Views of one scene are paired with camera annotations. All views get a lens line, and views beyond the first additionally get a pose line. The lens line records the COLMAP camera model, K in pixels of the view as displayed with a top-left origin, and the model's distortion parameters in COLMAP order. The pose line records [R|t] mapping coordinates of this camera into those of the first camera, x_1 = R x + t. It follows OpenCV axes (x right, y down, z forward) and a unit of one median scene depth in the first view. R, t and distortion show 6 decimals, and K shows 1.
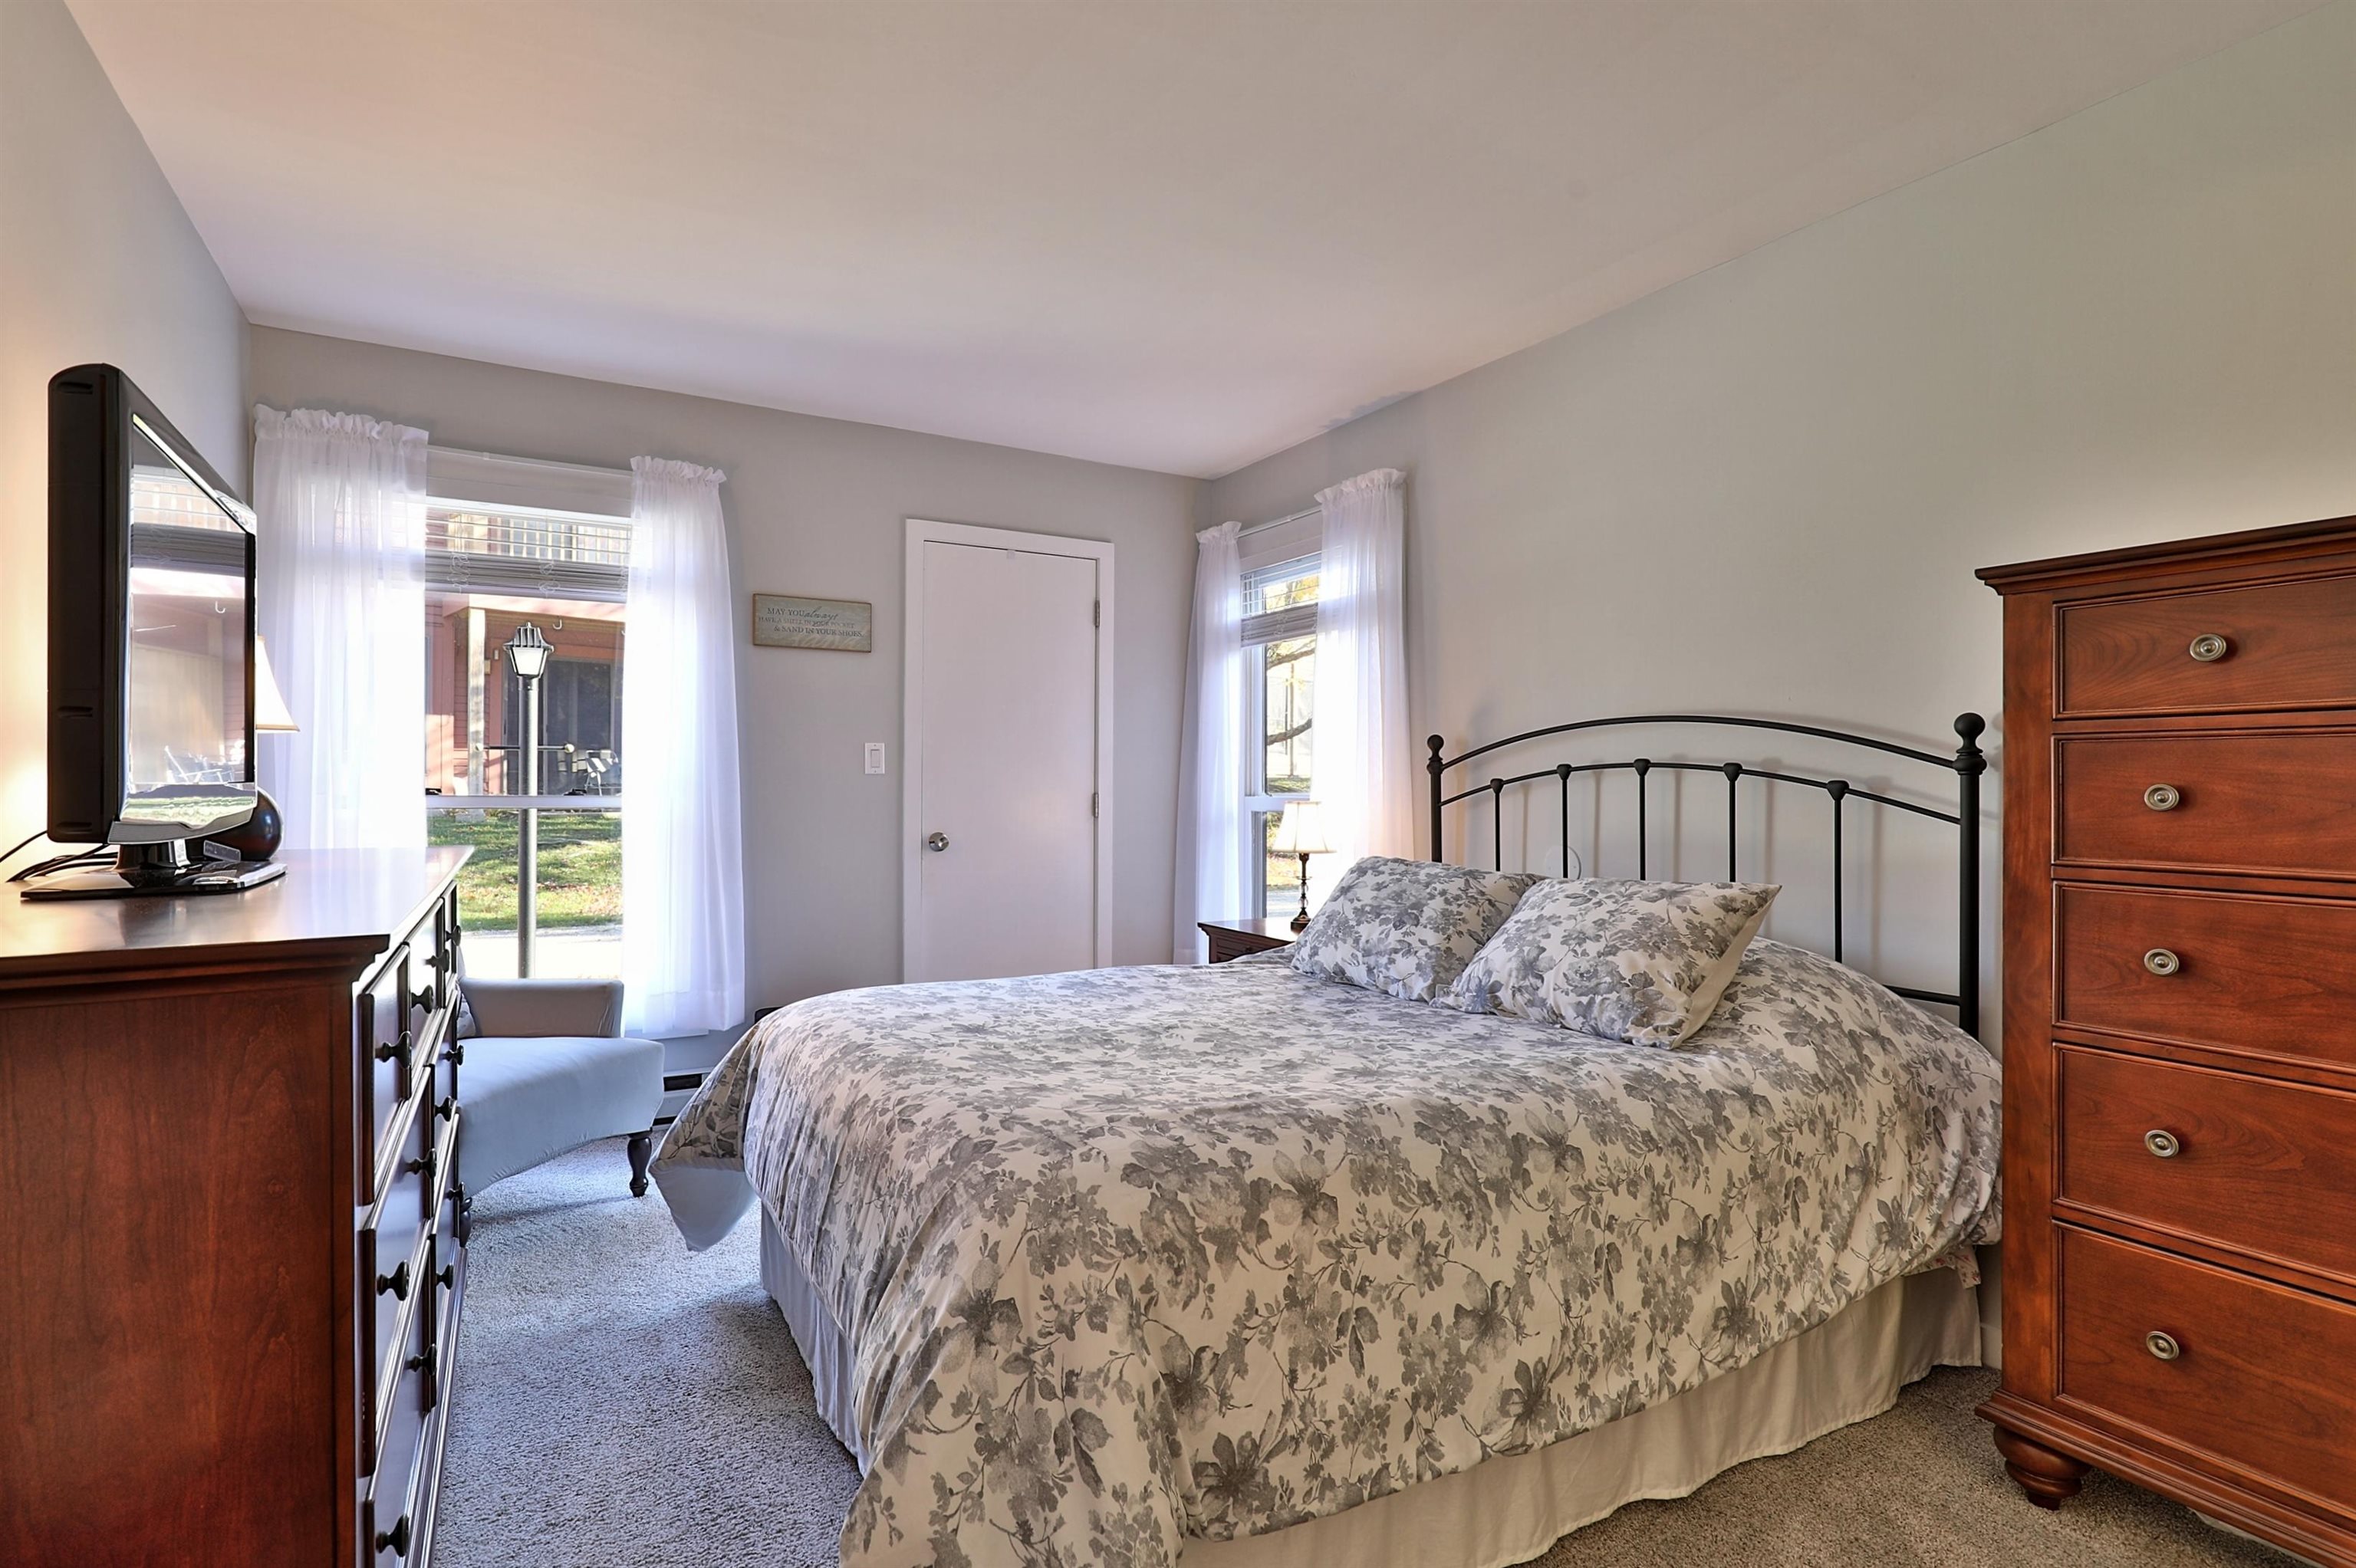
lens RADIAL K [[1117.9, 0, 1178.0], [0, 1117.9, 784.0], [0, 0, 1]] dist [0.015779, -0.000271]
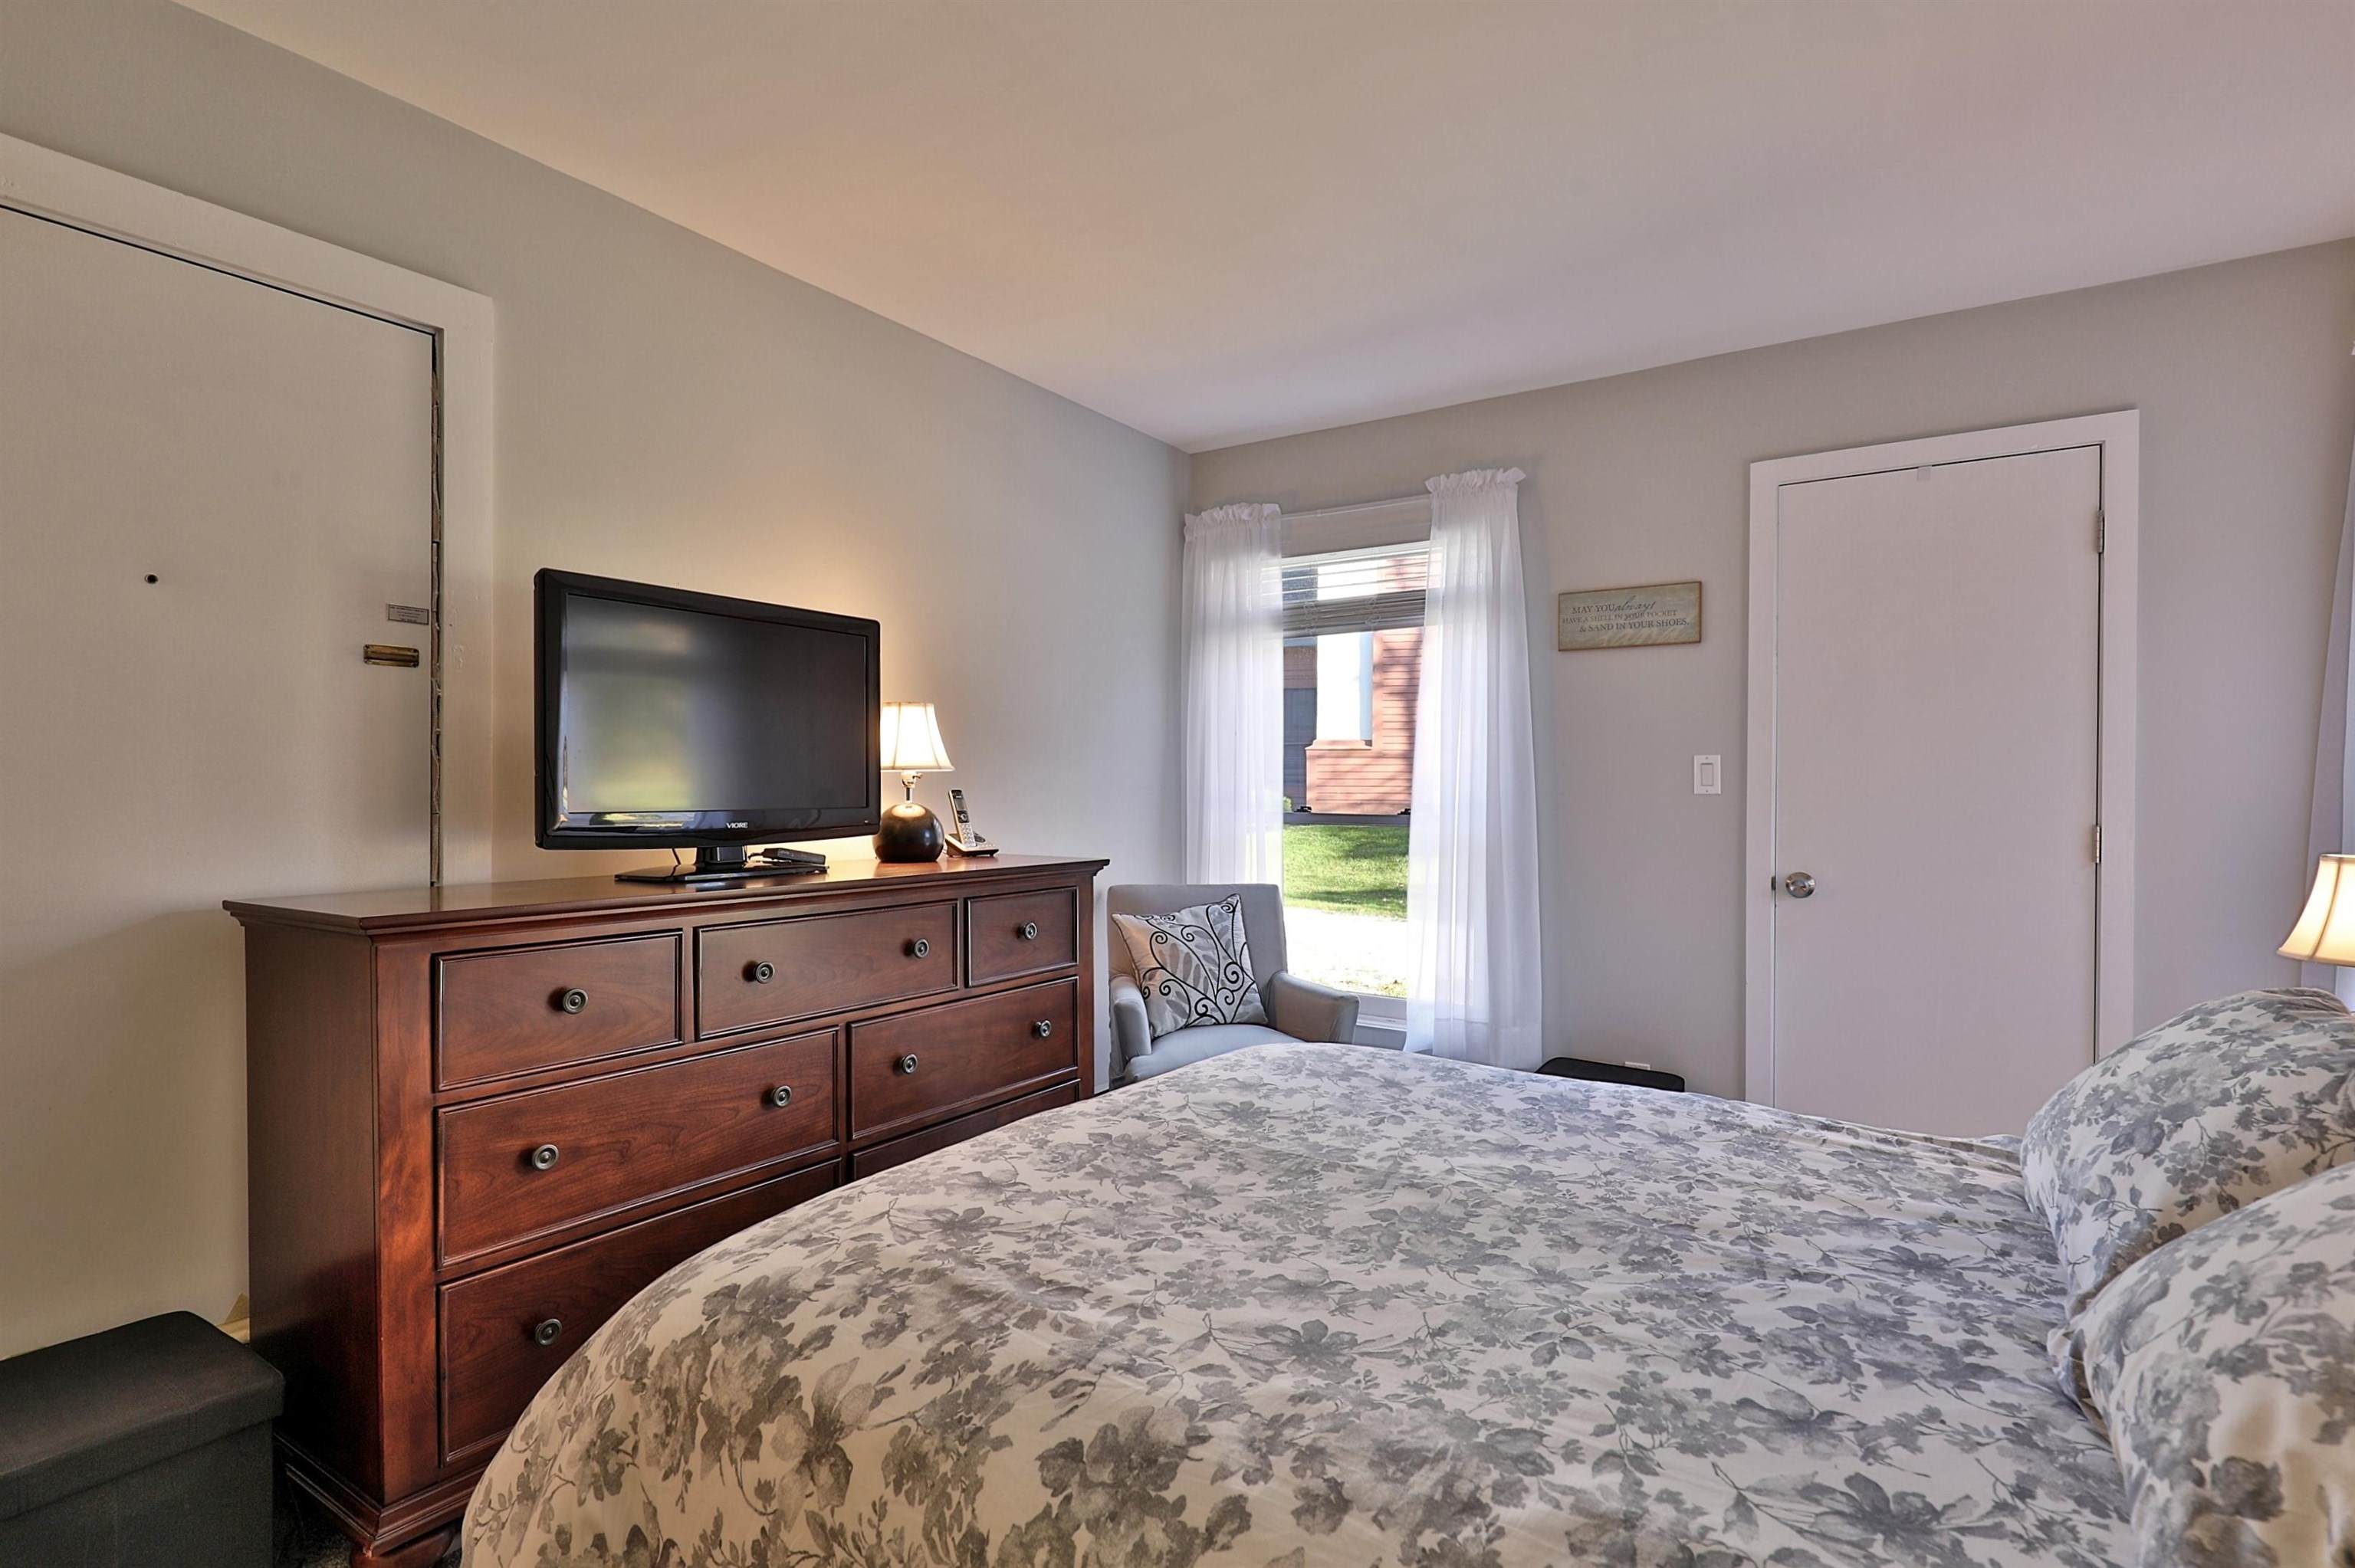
lens RADIAL K [[1133.5, 0, 1167.4], [0, 1133.5, 799.8], [0, 0, 1]] dist [0.008383, -0.000381]
pose [[0.460270, 0.007356, -0.887749, 0.615370], [-0.002807, 0.999973, 0.006831, -0.021177], [0.887775, -0.000652, 0.460278, 0.644145]]
